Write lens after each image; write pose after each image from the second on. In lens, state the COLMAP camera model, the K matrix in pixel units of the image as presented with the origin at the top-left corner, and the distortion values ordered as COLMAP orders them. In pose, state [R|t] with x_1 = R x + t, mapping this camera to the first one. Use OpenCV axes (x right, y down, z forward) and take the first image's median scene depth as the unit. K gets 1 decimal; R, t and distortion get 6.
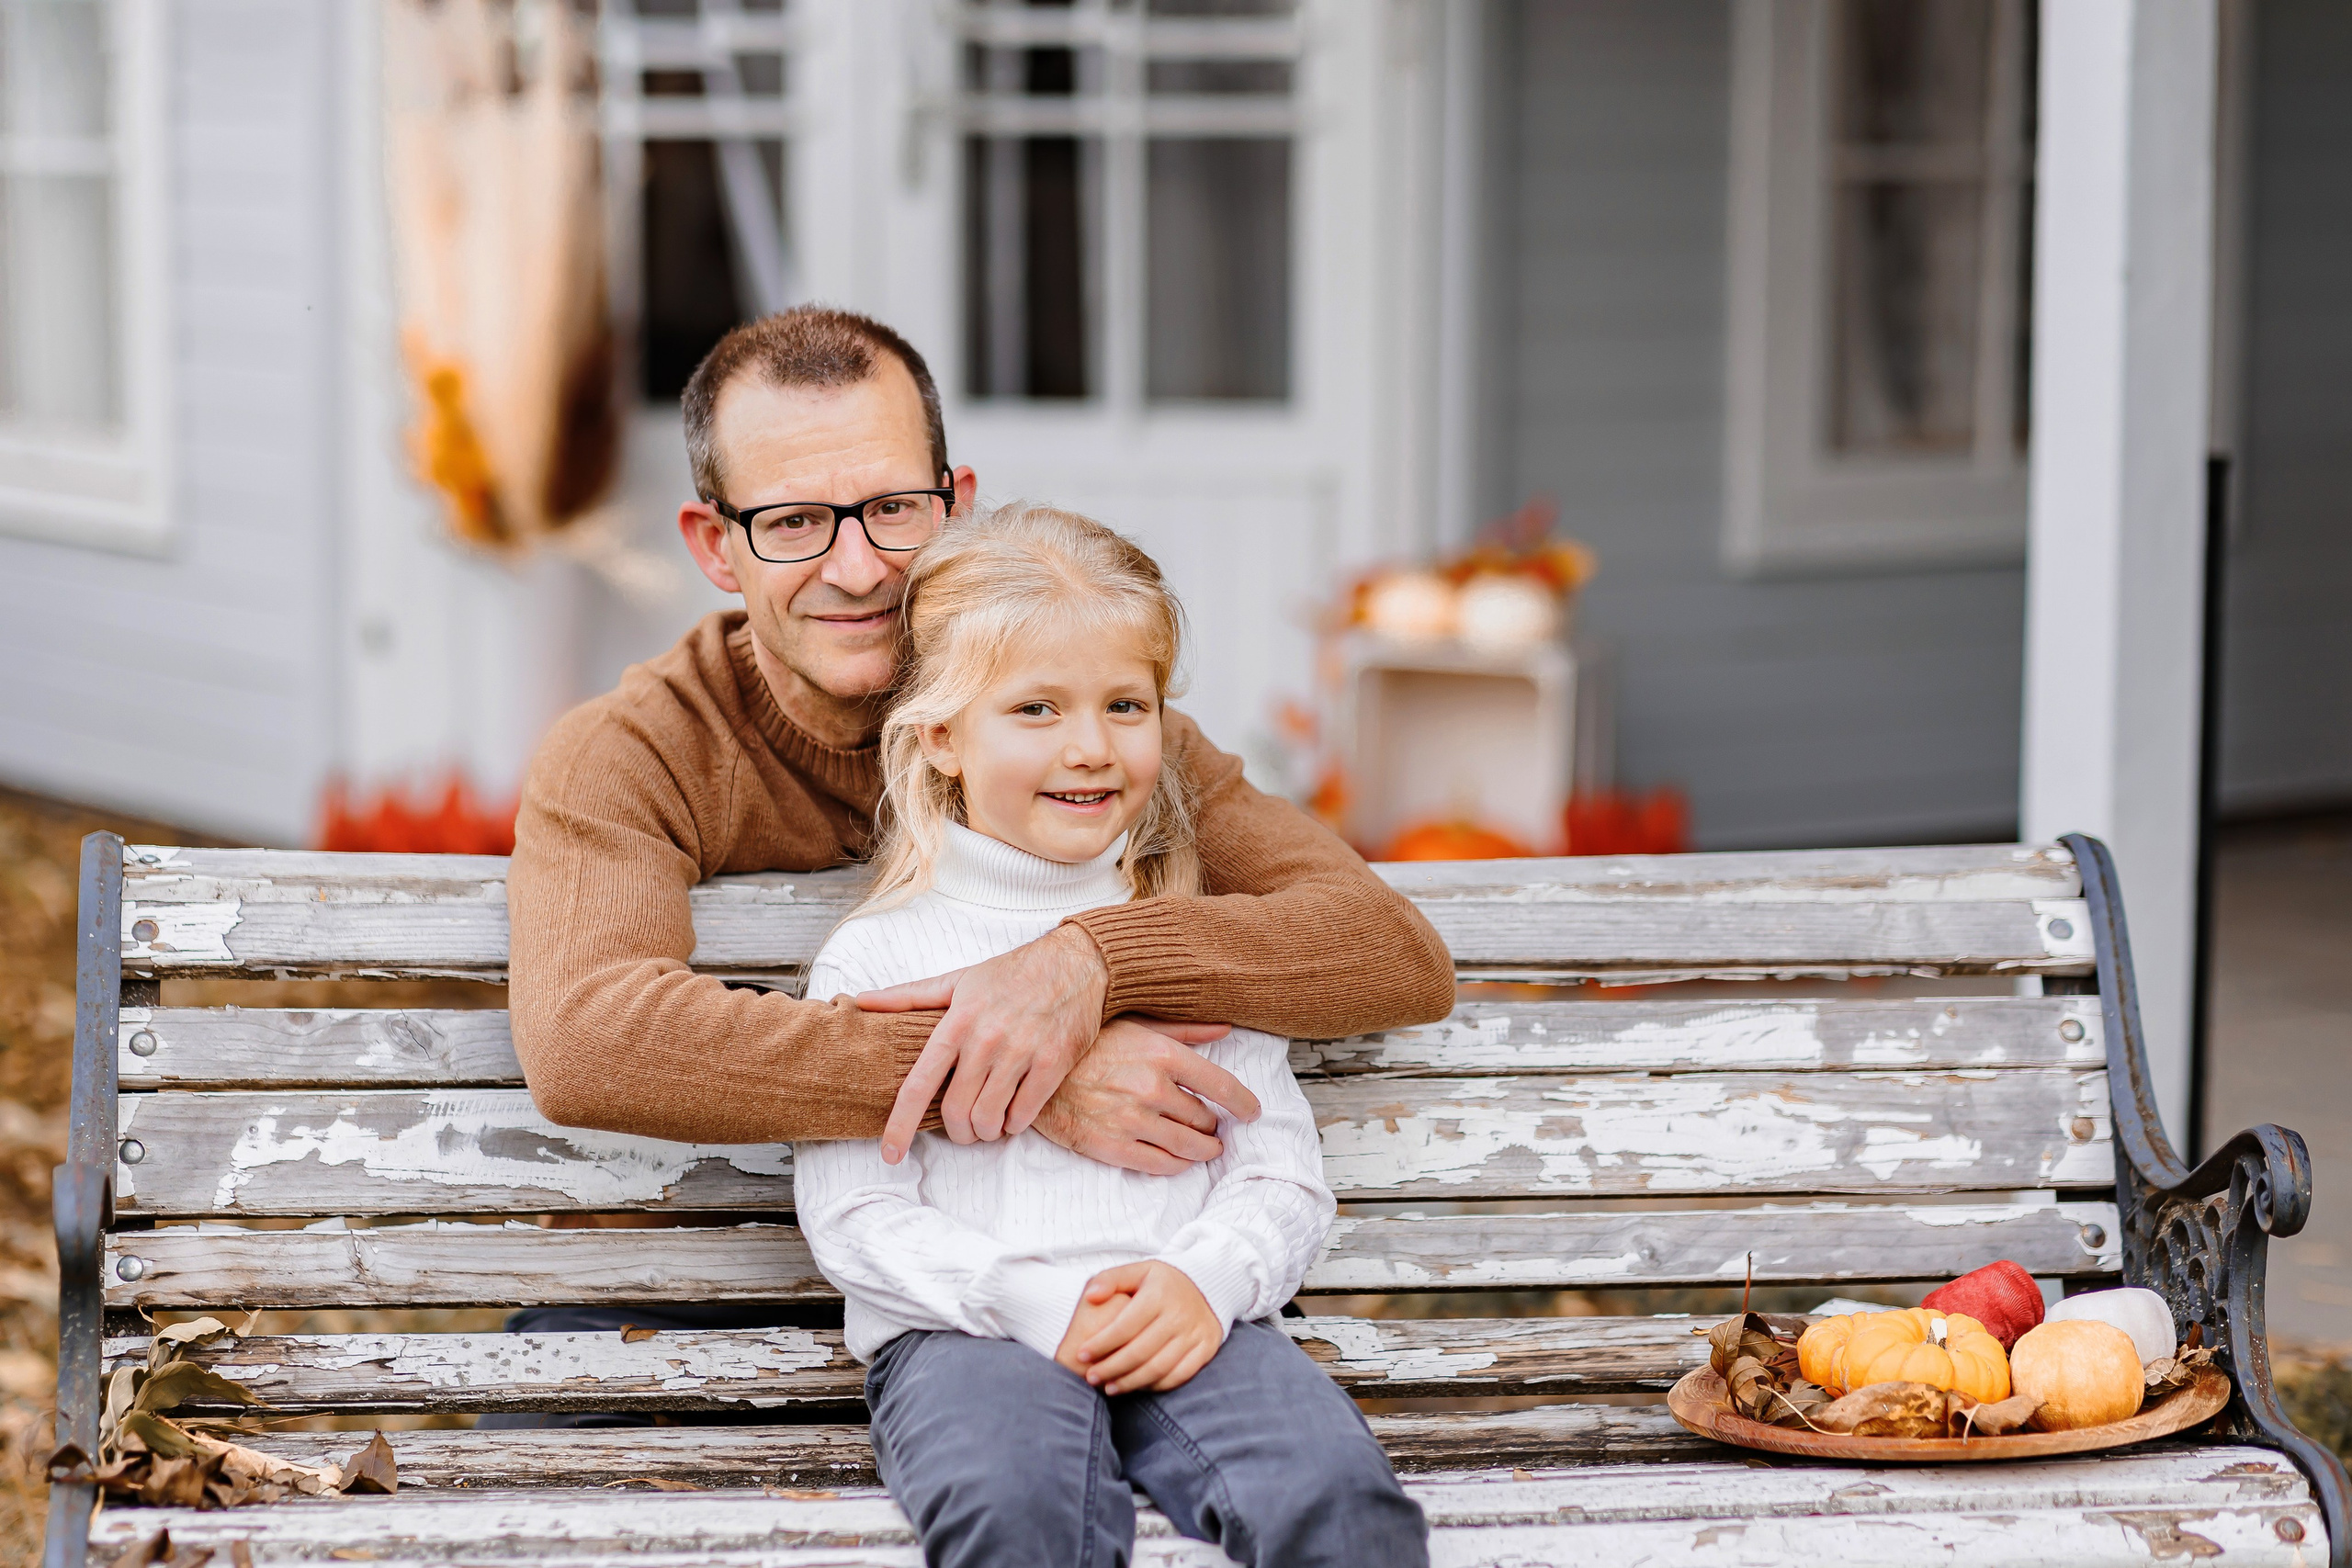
lens RADIAL K [[5616.0, 0, 1176.0], [0, 5616.0, 784.0], [0, 0, 1]] dist [0.027777, 0.168047]
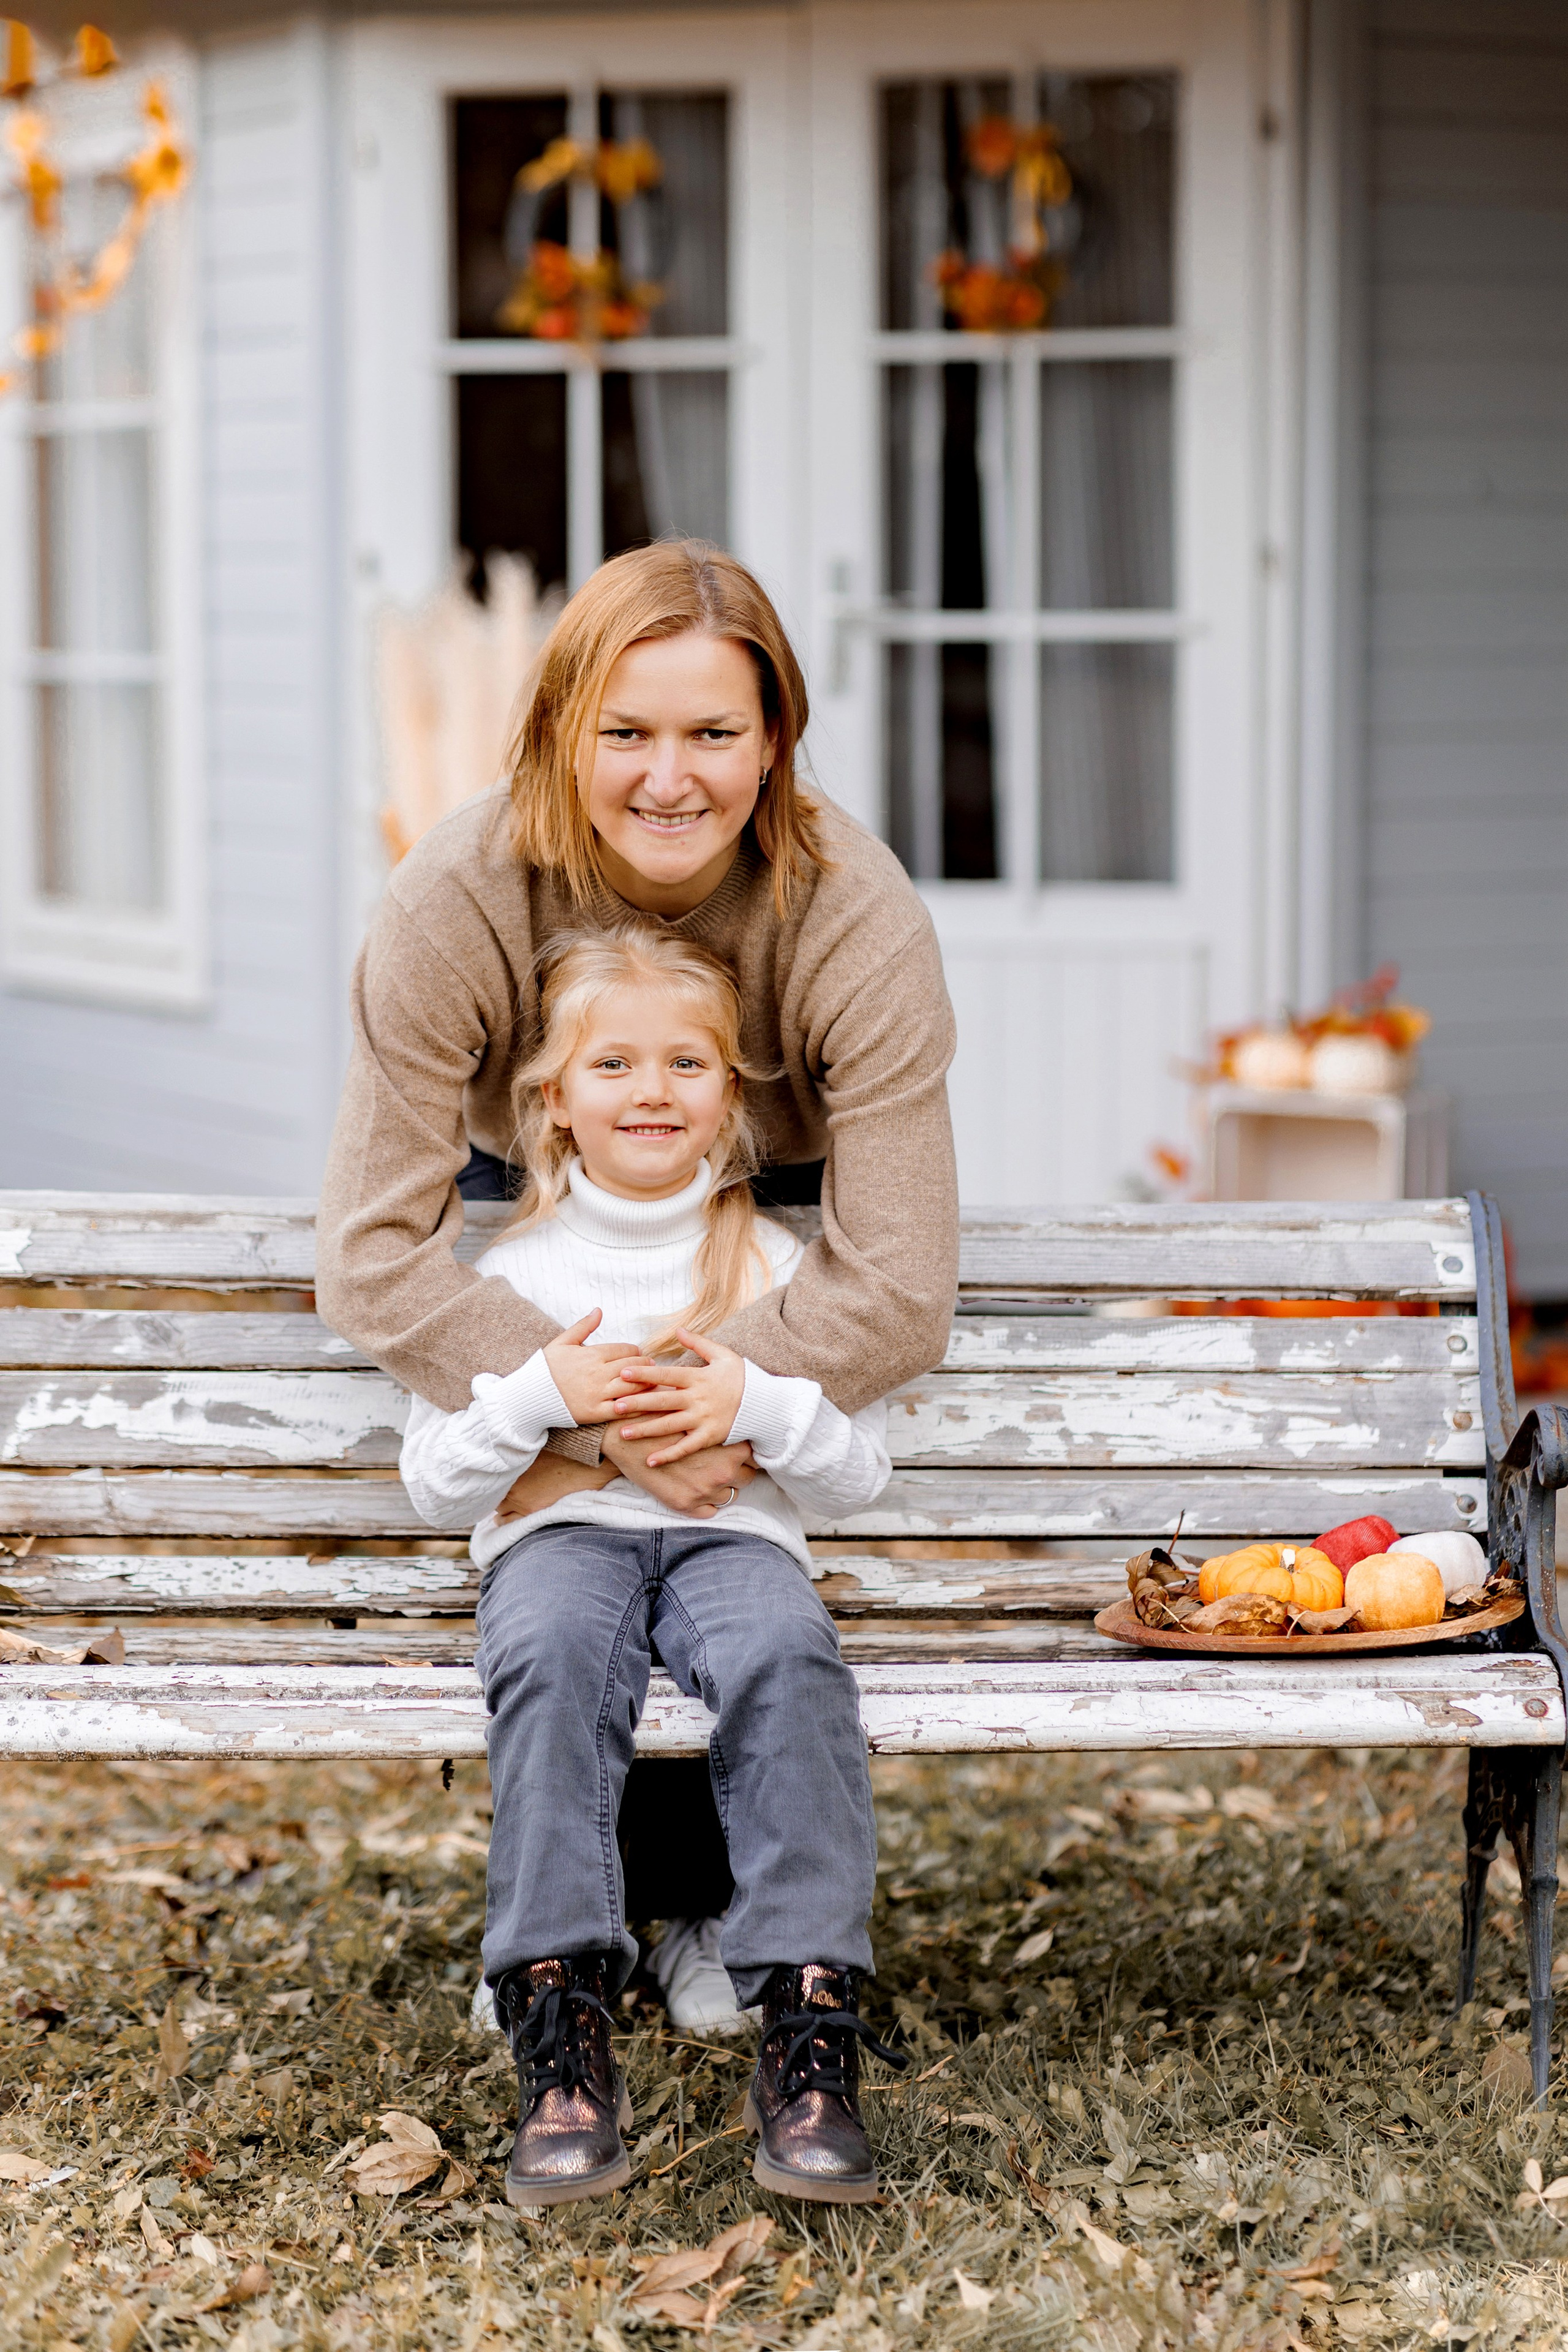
lens RADIAL K [[5808.5, 0, 790.5], [0, 5808.5, 948.5], [0, 0, 1]] dist [0.157462, -0.863615]
pose [[0.993743, -0.000183, -0.111694, 0.162607], [-0.006730, 0.998083, -0.061518, 0.038125], [0.111491, 0.061885, 0.991837, -0.336680]]
